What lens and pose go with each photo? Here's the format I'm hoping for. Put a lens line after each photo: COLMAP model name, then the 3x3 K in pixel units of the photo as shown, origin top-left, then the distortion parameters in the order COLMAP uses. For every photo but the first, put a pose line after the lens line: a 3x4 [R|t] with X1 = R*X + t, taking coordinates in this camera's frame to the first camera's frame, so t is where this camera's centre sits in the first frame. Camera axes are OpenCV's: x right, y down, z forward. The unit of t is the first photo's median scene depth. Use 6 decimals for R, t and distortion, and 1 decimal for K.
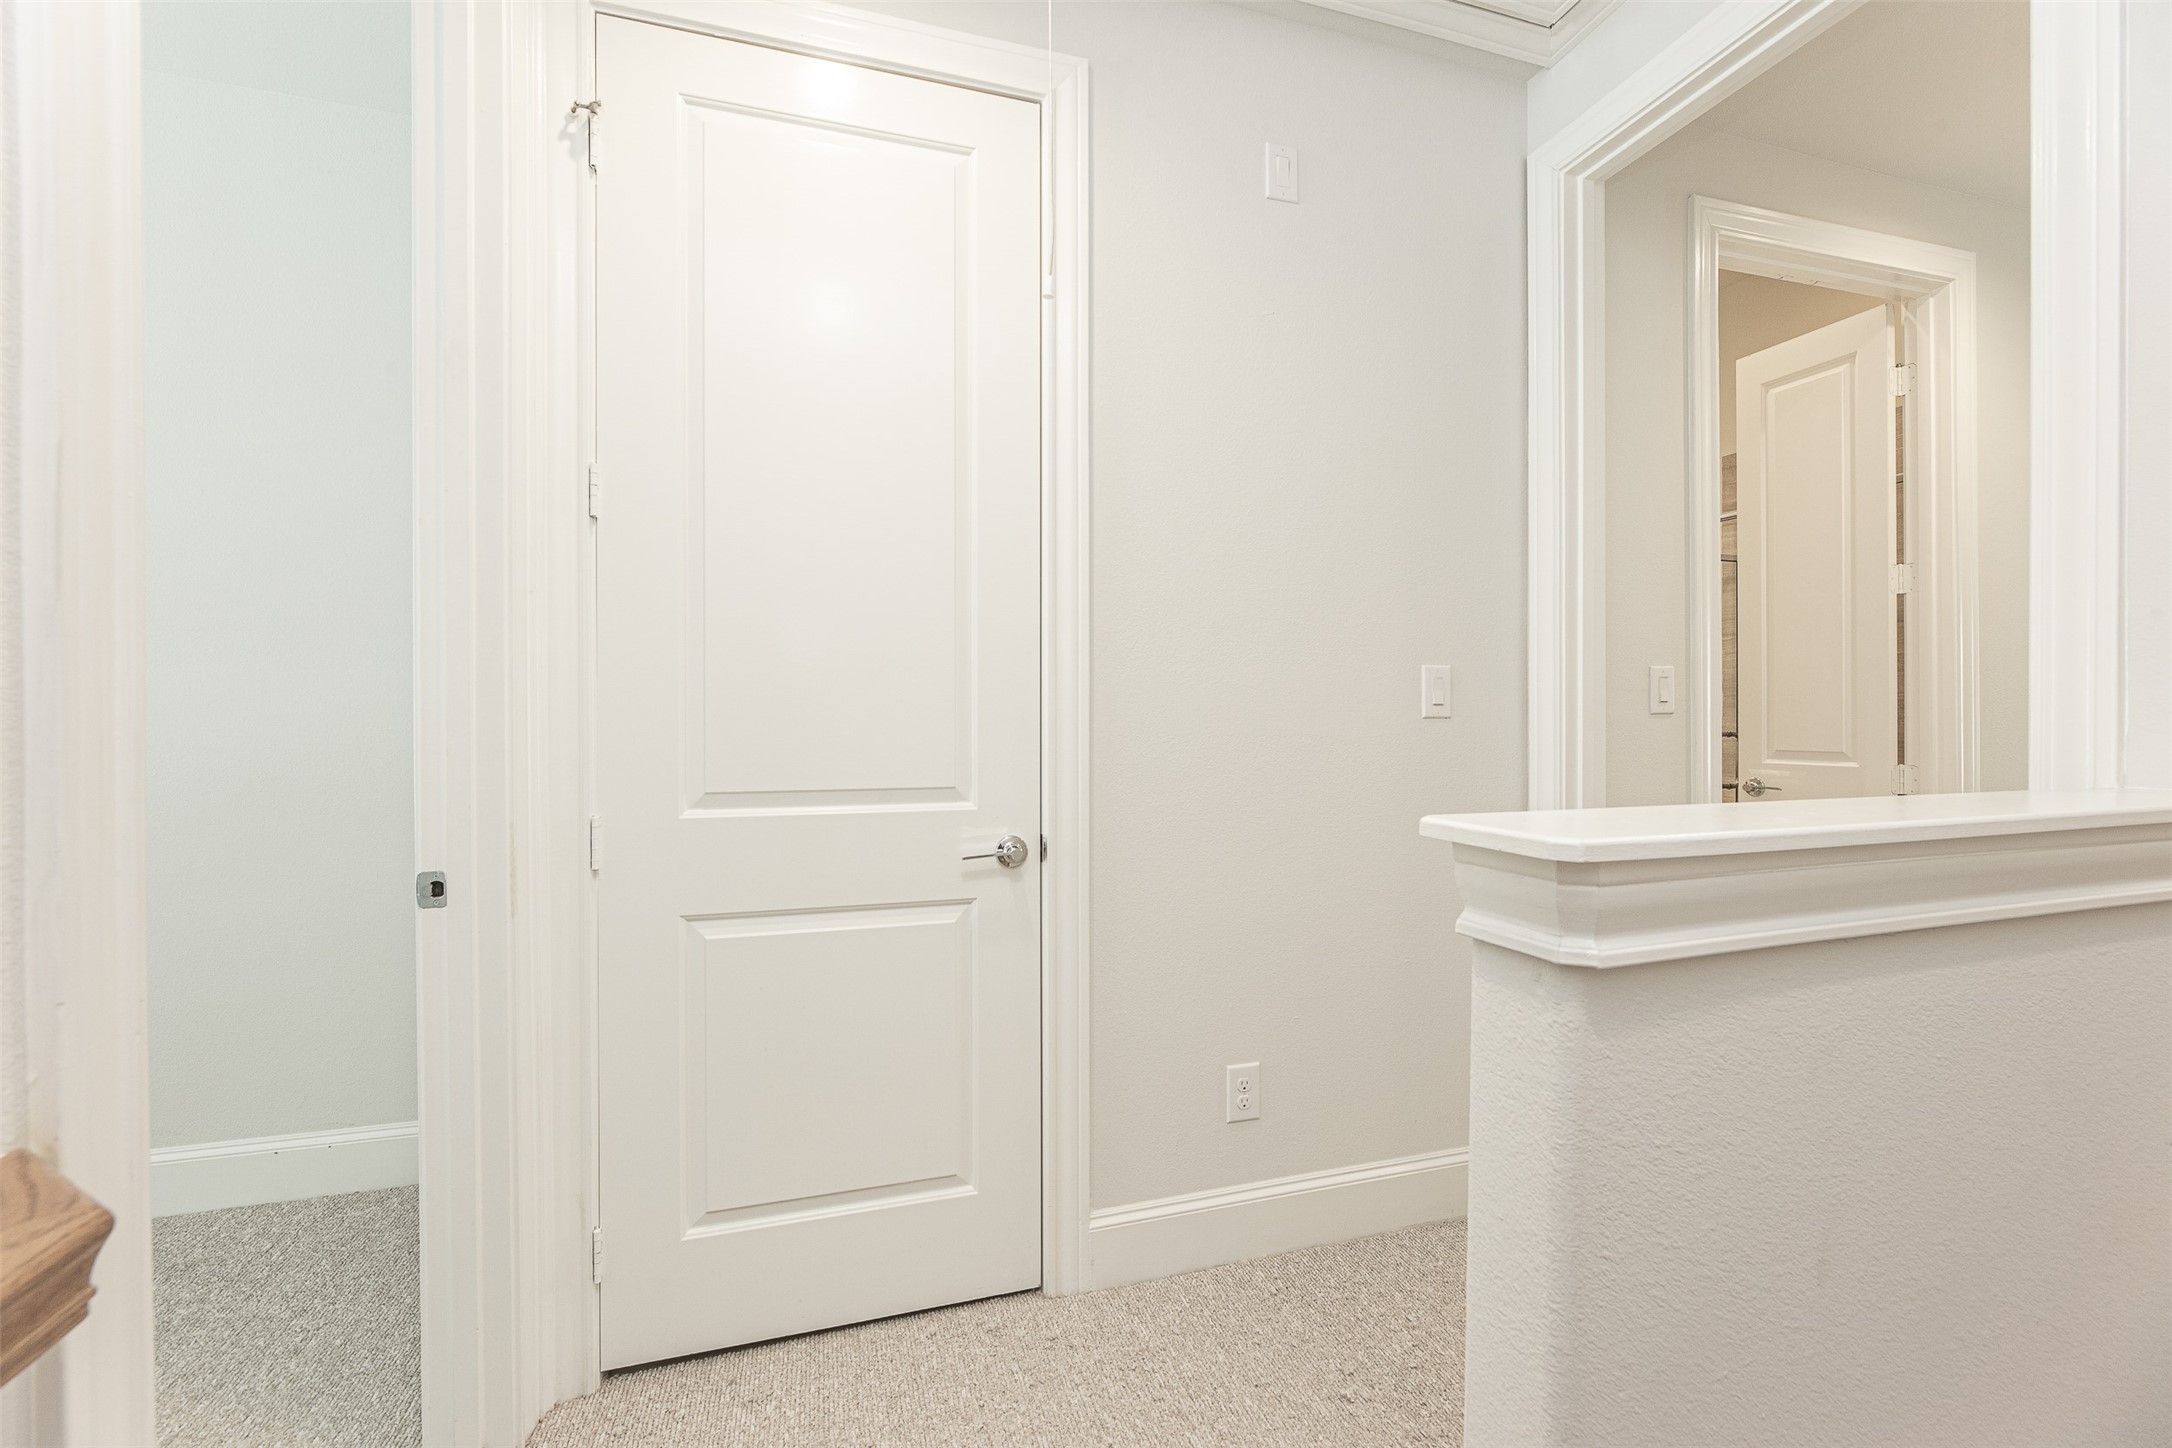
lens RADIAL K [[873.2, 0, 1084.4], [0, 873.2, 732.3], [0, 0, 1]] dist [-0.003384, 0.001152]
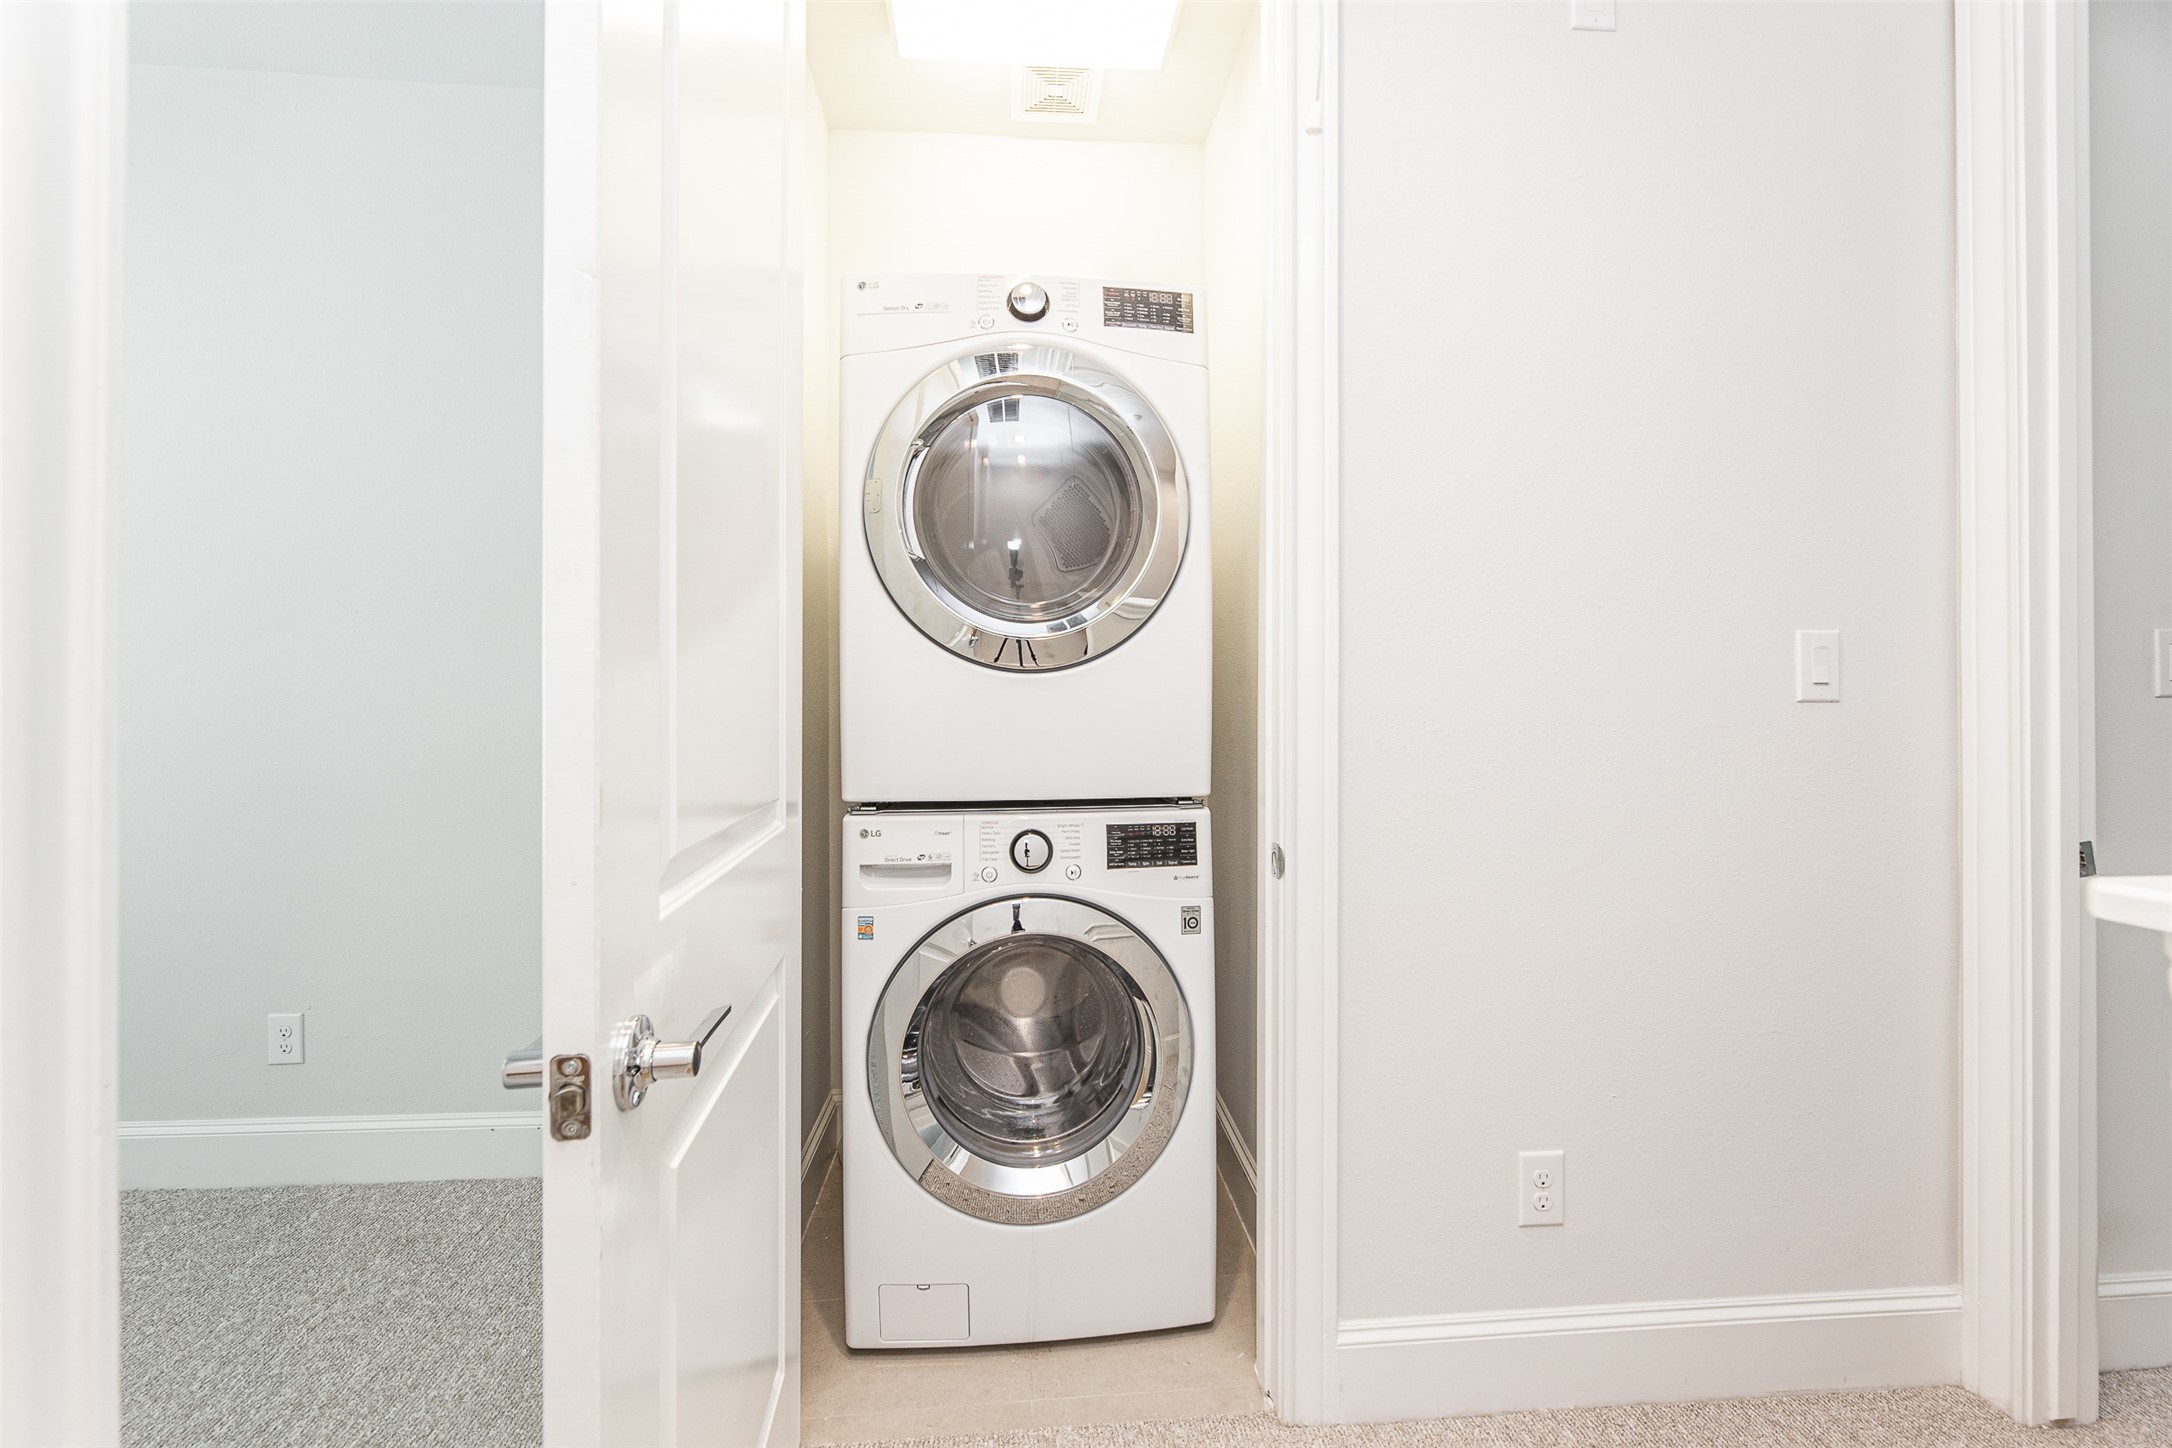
lens RADIAL K [[873.2, 0, 1099.3], [0, 873.2, 722.3], [0, 0, 1]] dist [-0.003384, 0.001152]
pose [[0.981018, 0.007090, -0.193789, -0.053917], [-0.005827, 0.999958, 0.007086, -0.000866], [0.193831, -0.005822, 0.981018, 0.175176]]
